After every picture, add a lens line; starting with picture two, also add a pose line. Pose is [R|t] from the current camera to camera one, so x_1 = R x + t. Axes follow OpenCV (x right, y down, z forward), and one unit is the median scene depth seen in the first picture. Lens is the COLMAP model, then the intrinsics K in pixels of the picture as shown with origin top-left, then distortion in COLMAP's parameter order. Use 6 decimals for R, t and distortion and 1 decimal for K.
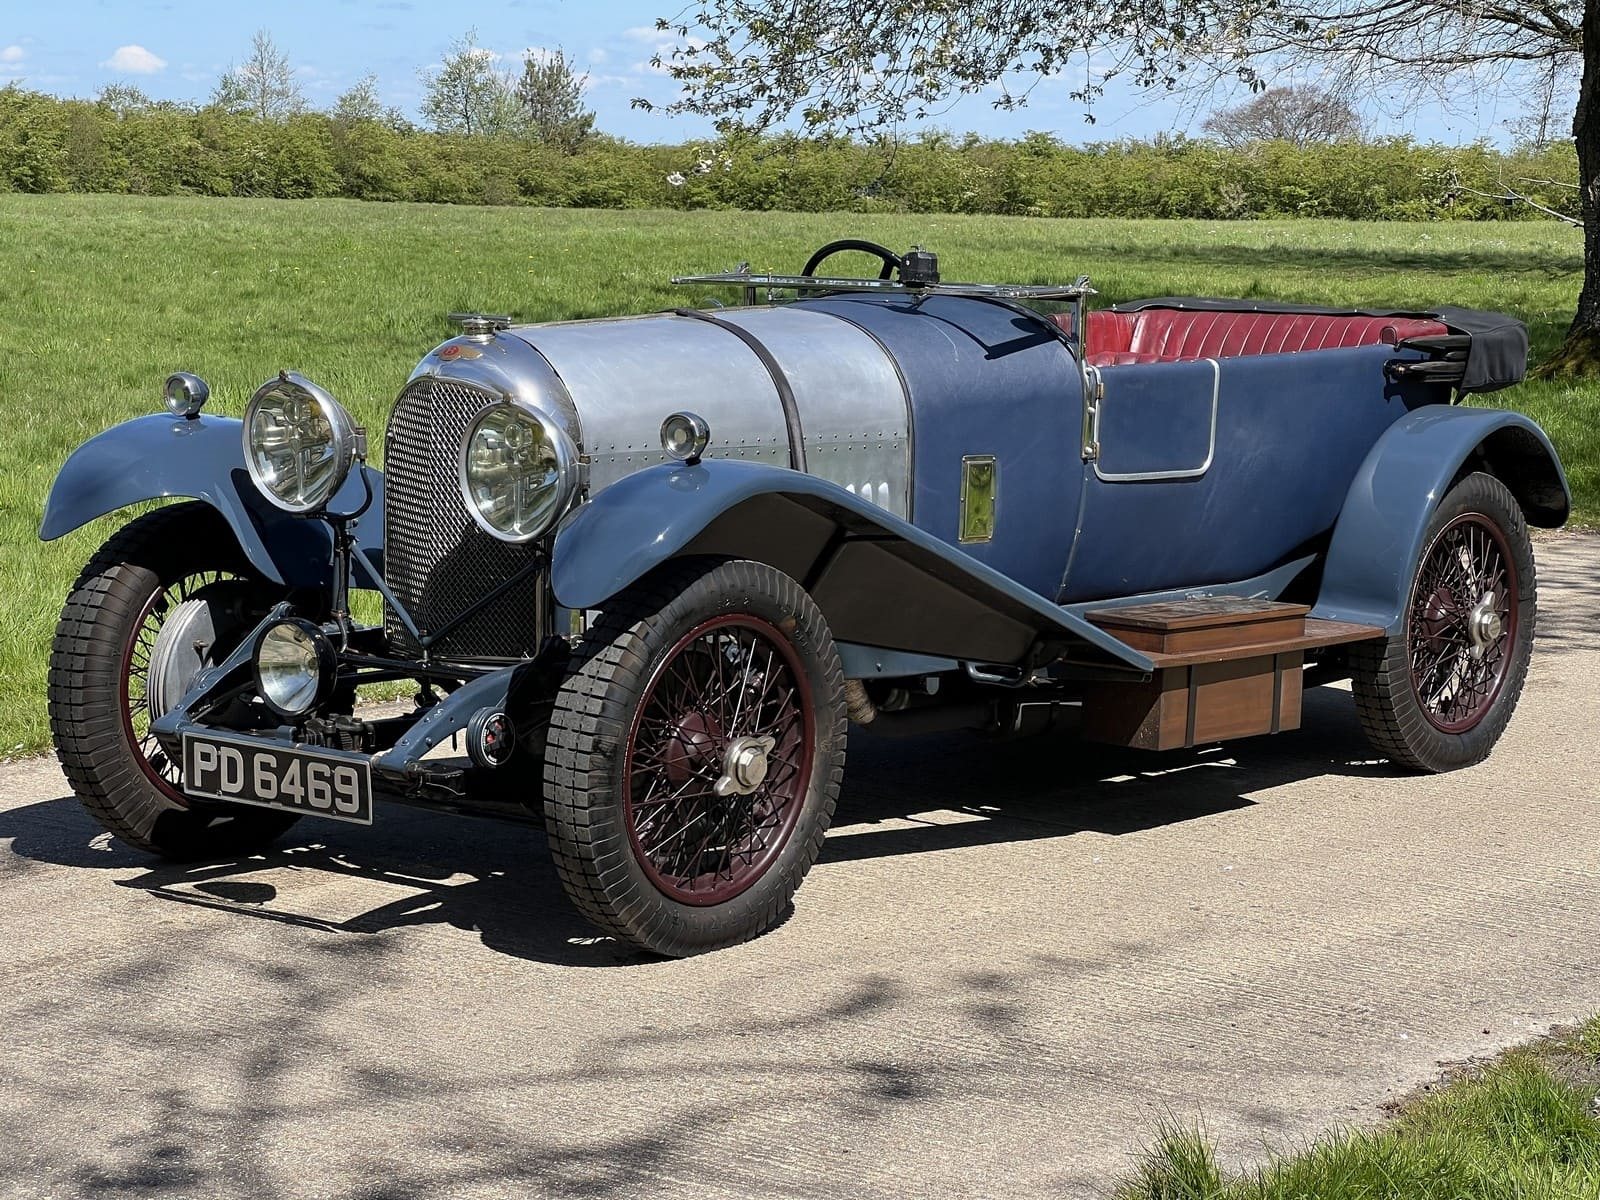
lens RADIAL K [[3707.9, 0, 831.5], [0, 3707.9, 639.0], [0, 0, 1]] dist [0.129229, 0.000000]
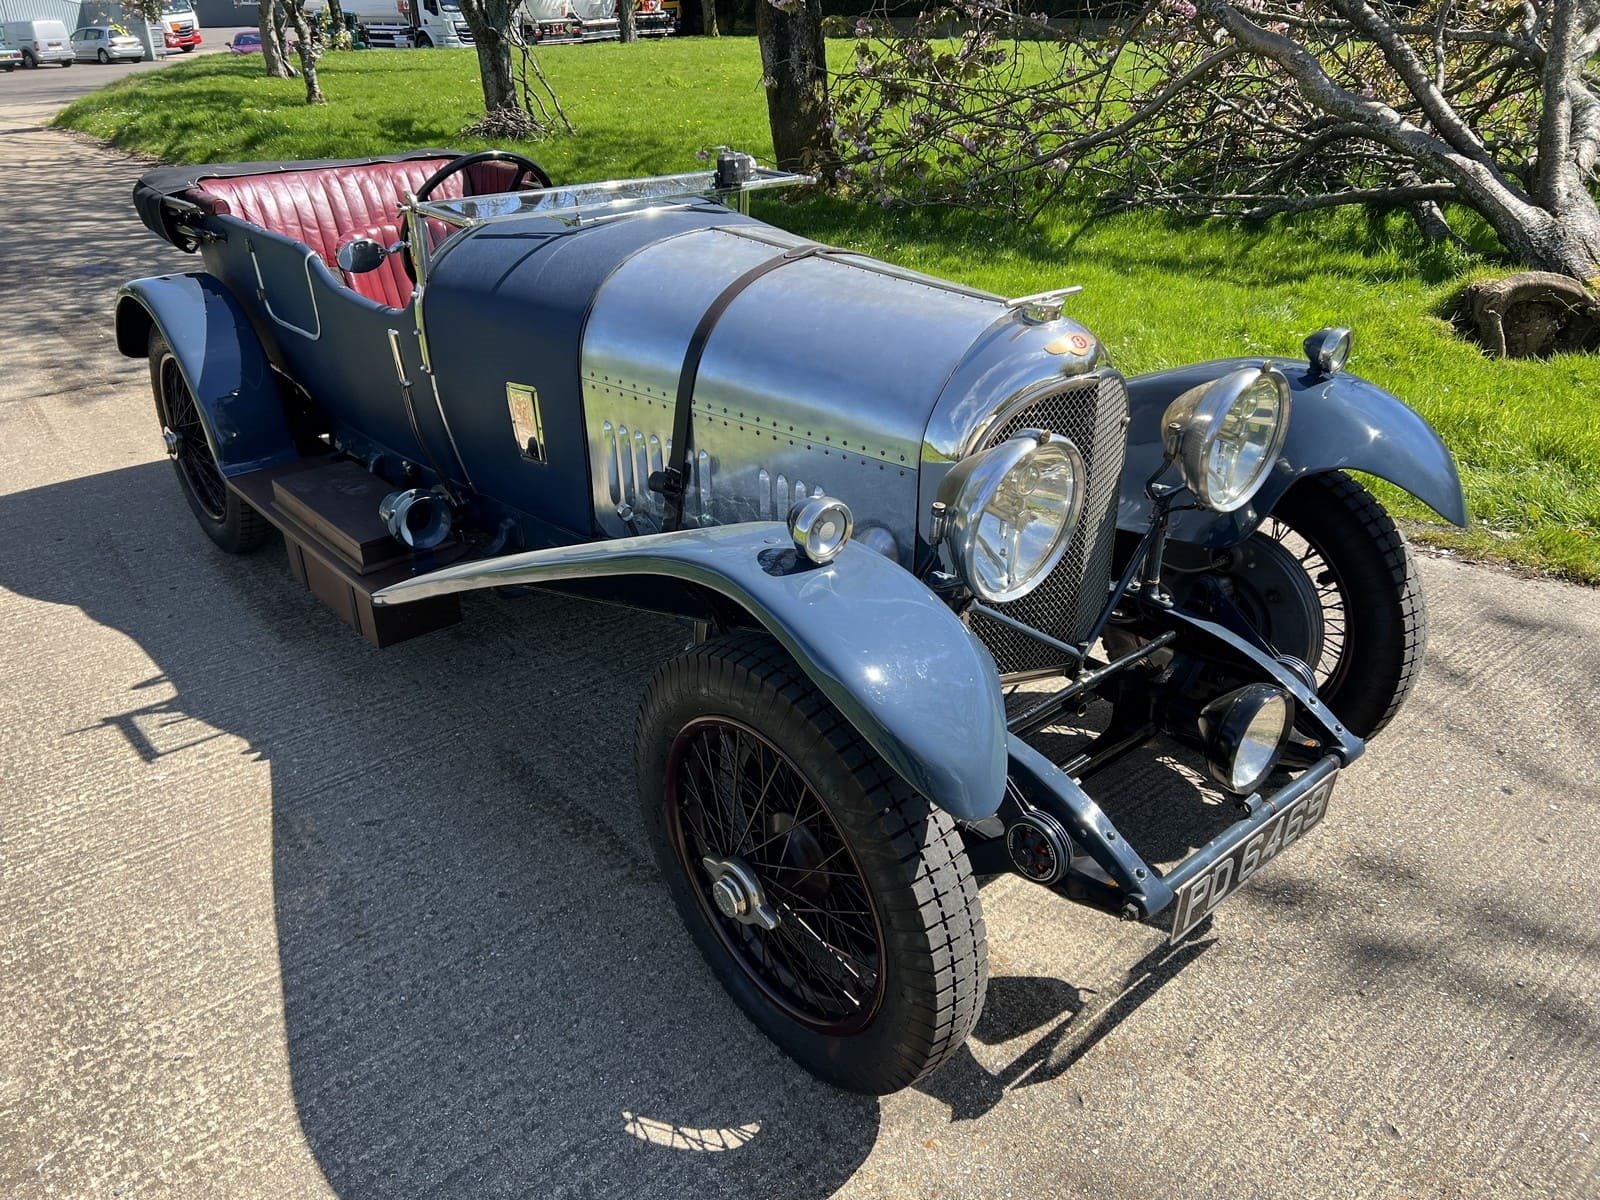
lens RADIAL K [[1218.7, 0, 791.3], [0, 1218.7, 605.6], [0, 0, 1]] dist [0.047543, -0.047030]
pose [[0.175949, -0.457232, 0.871769, -0.374810], [0.139625, 0.888223, 0.437681, -0.151307], [-0.974447, 0.044712, 0.220123, 0.970166]]
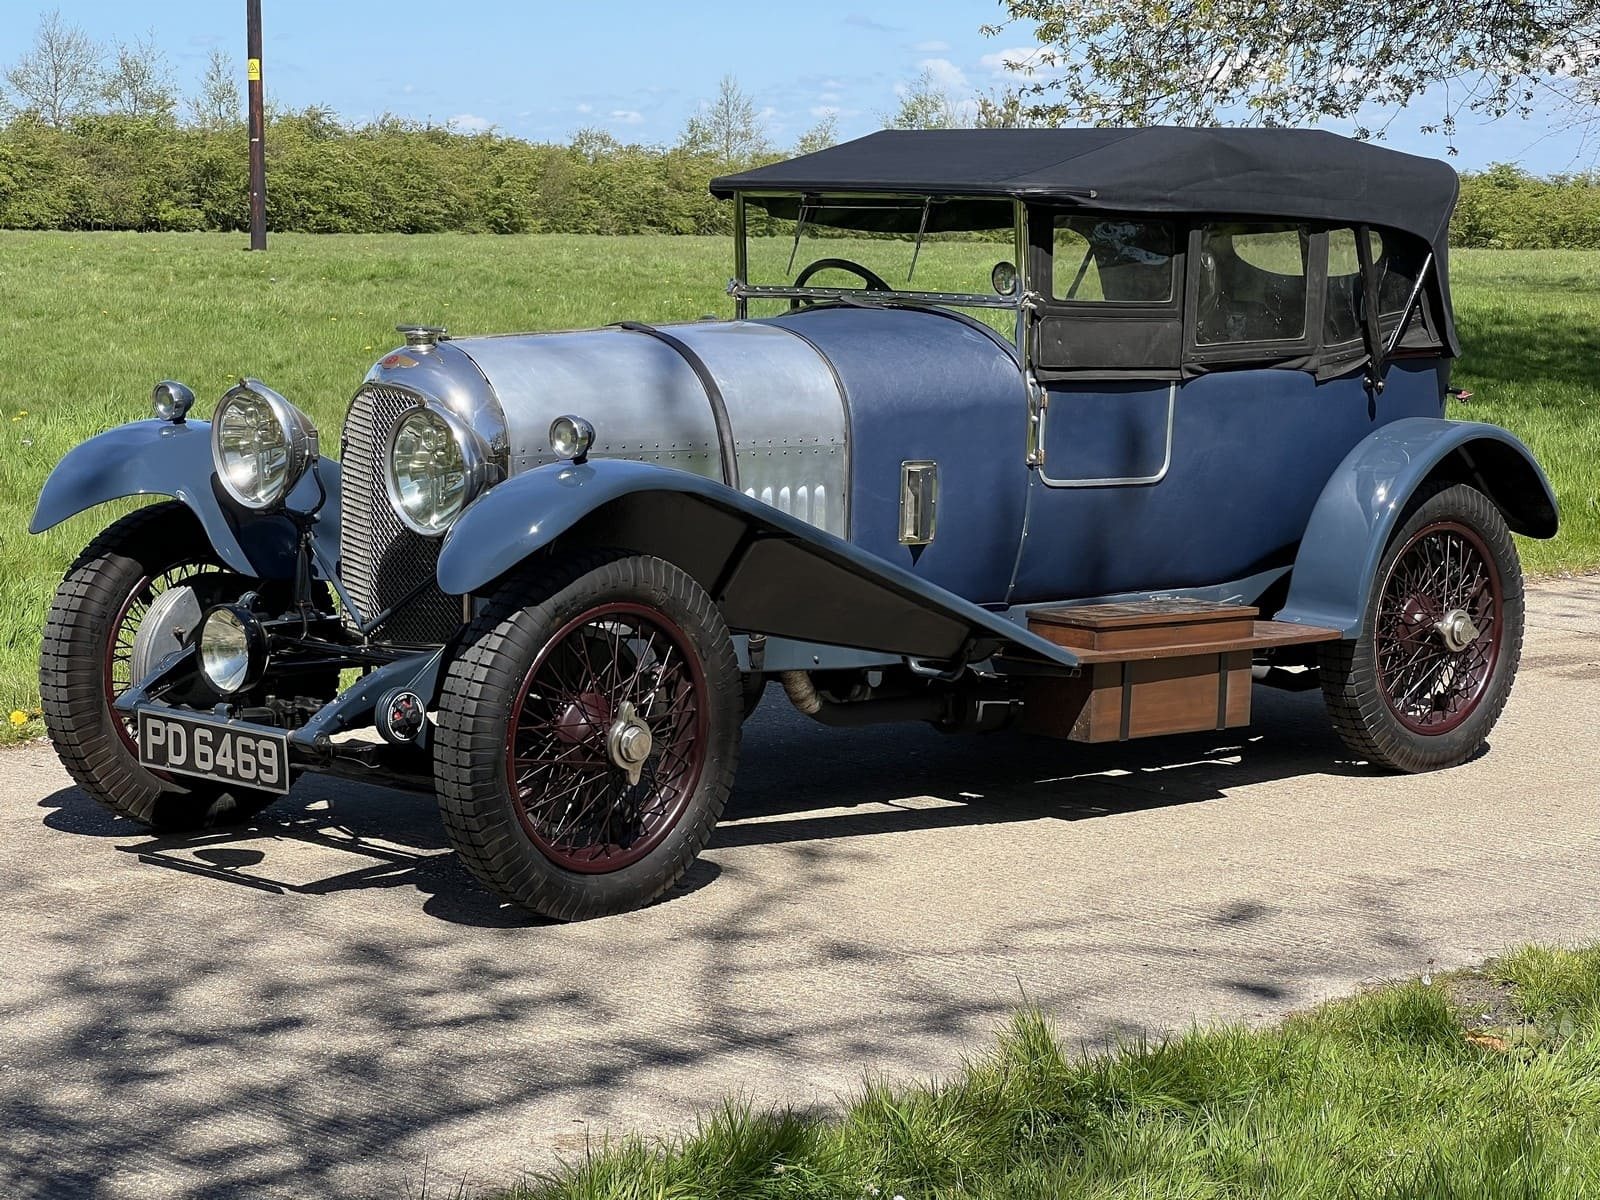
lens RADIAL K [[3707.9, 0, 813.1], [0, 3707.9, 591.5], [0, 0, 1]] dist [0.129229, 0.000000]
pose [[0.993363, 0.007800, -0.114759, 0.138805], [-0.010426, 0.999697, -0.022302, 0.012277], [0.114551, 0.023350, 0.993143, -0.055388]]
